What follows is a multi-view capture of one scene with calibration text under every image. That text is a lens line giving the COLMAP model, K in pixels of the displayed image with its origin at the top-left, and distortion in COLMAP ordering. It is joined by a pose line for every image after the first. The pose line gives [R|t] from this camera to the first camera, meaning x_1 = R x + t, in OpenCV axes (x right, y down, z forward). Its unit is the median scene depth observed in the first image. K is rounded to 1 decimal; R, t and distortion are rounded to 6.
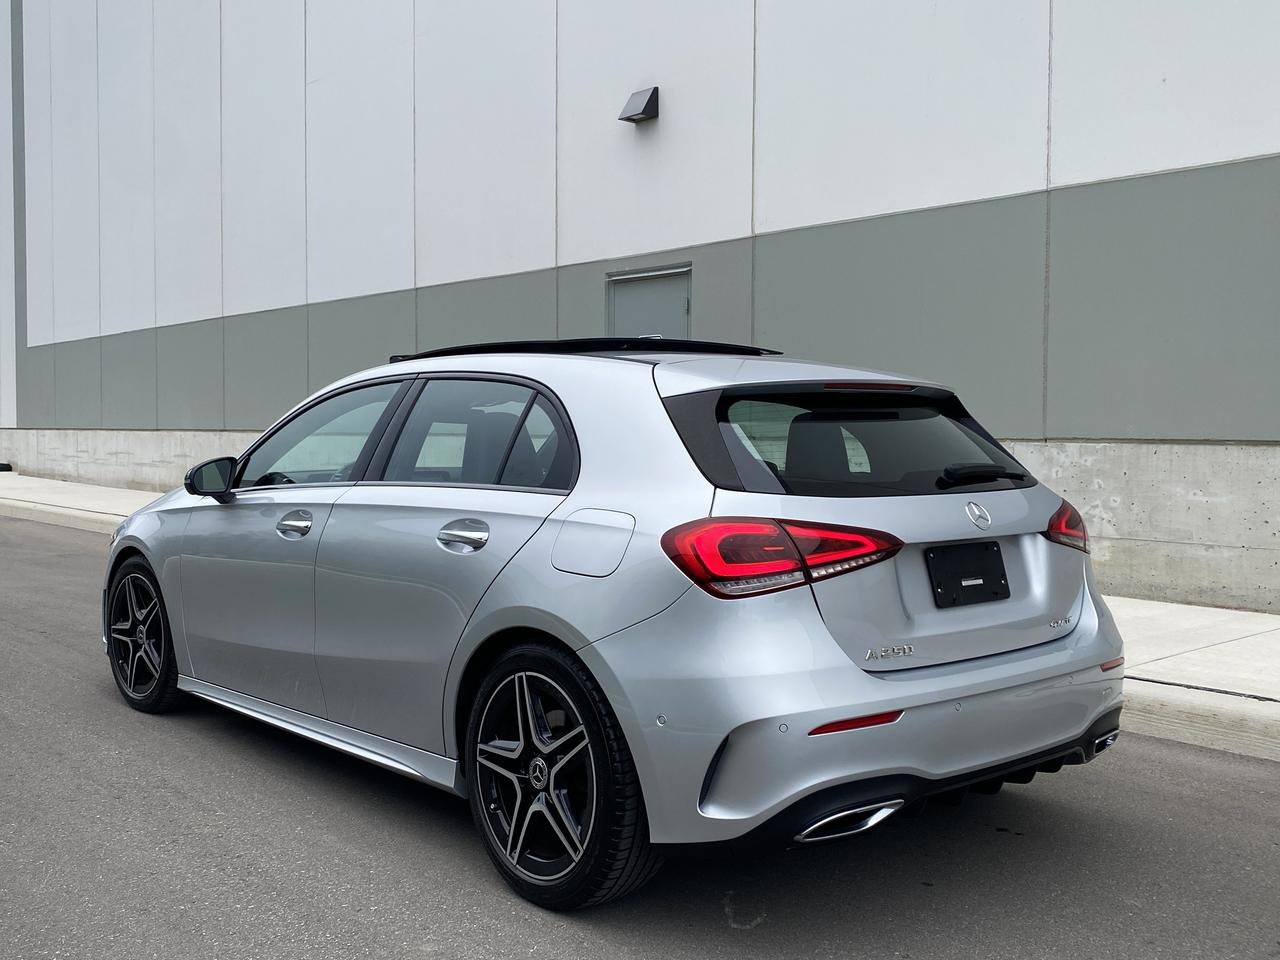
lens RADIAL K [[1295.6, 0, 631.2], [0, 1295.6, 473.0], [0, 0, 1]] dist [0.020506, 0.000000]
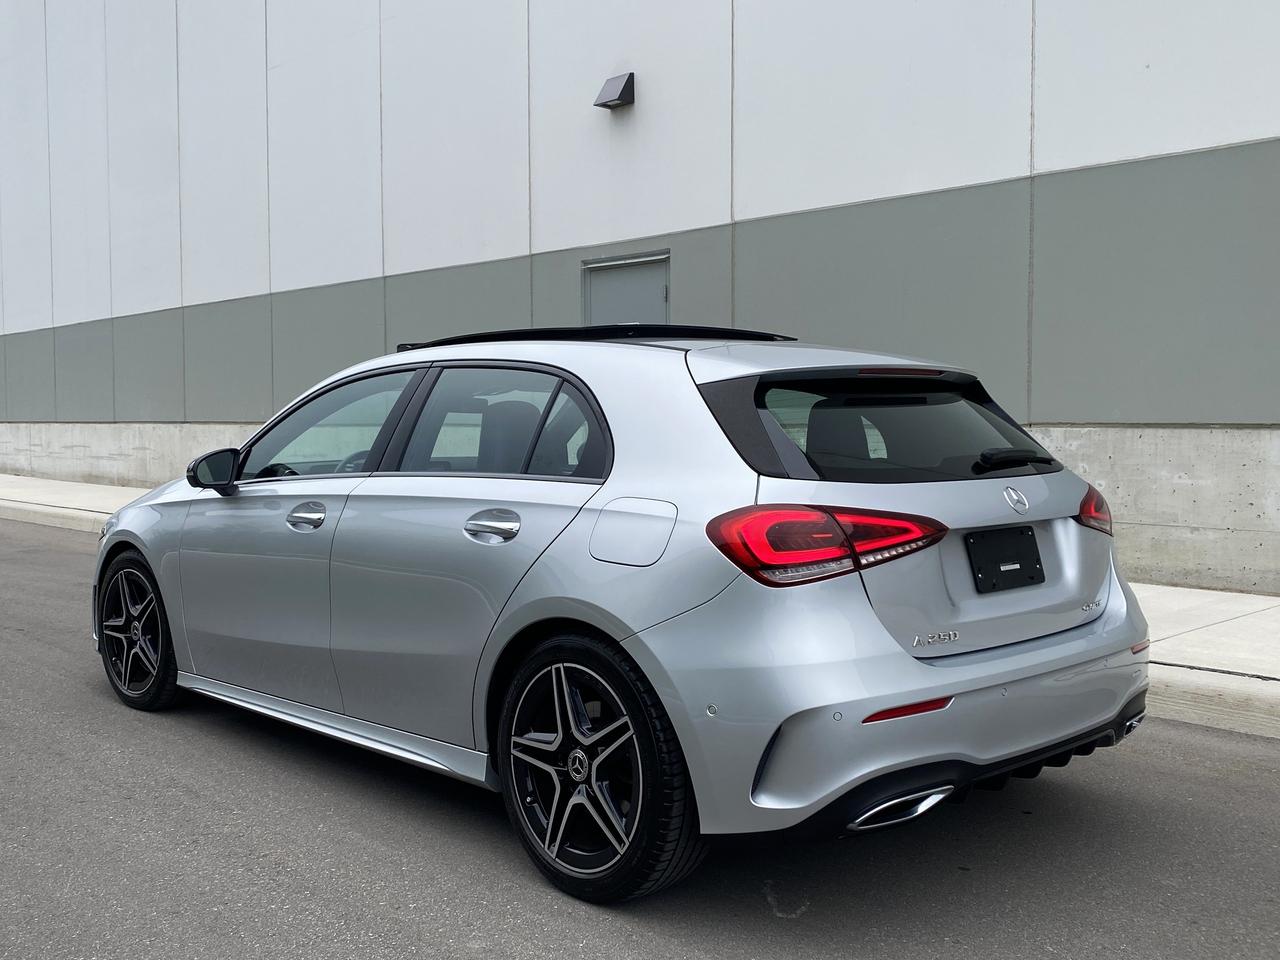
lens RADIAL K [[1295.6, 0, 637.8], [0, 1295.6, 476.6], [0, 0, 1]] dist [0.020506, 0.000000]
pose [[0.999165, -0.009507, 0.039737, -0.057086], [0.009056, 0.999893, 0.011513, 0.000522], [-0.039842, -0.011143, 0.999144, 0.012953]]
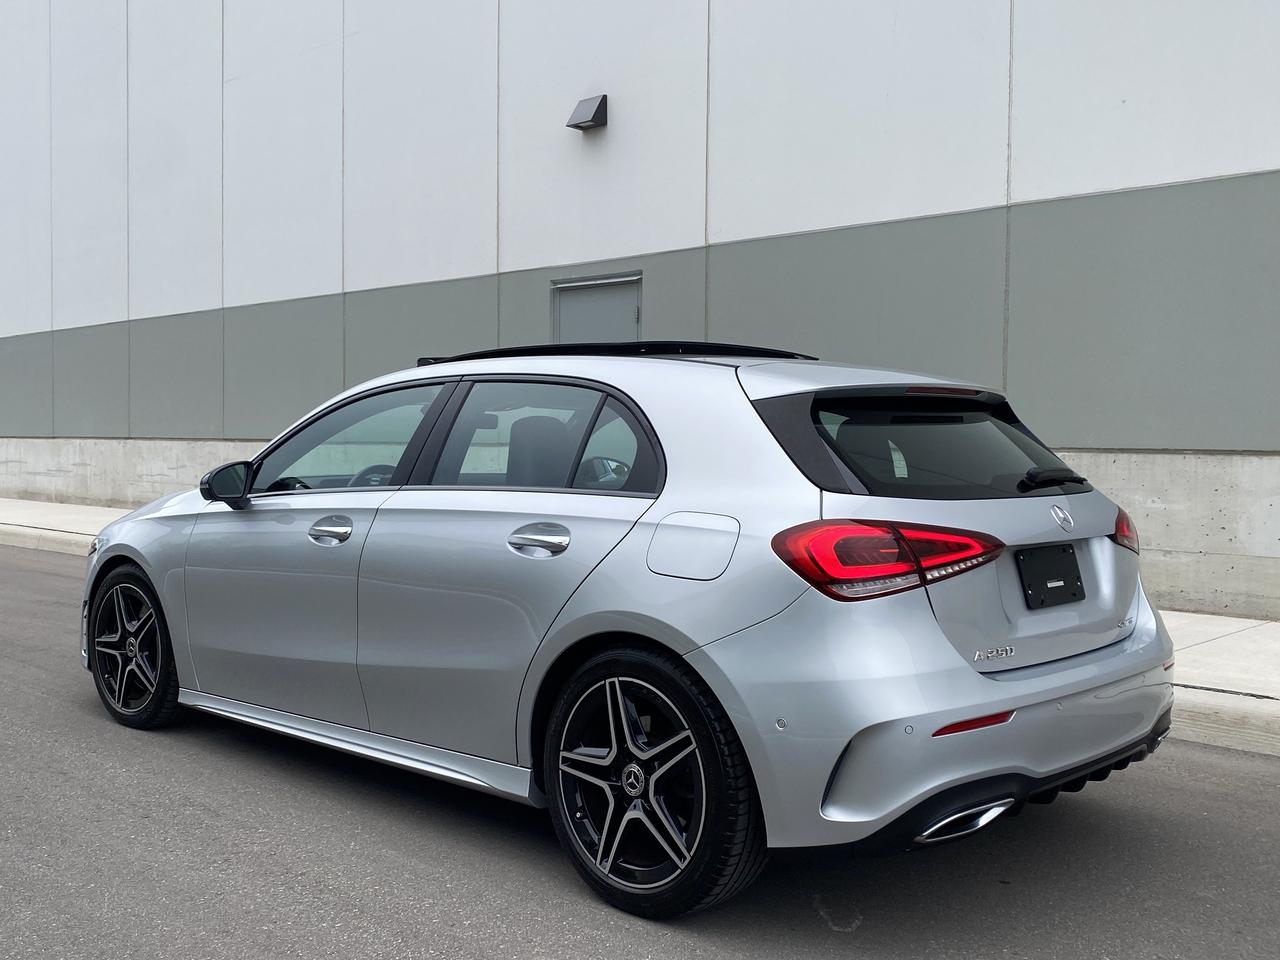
lens RADIAL K [[1295.6, 0, 642.2], [0, 1295.6, 479.4], [0, 0, 1]] dist [0.020506, 0.000000]
pose [[0.995466, 0.001320, 0.095114, -0.143195], [-0.000970, 0.999993, -0.003725, 0.005902], [-0.095118, 0.003616, 0.995459, 0.015839]]
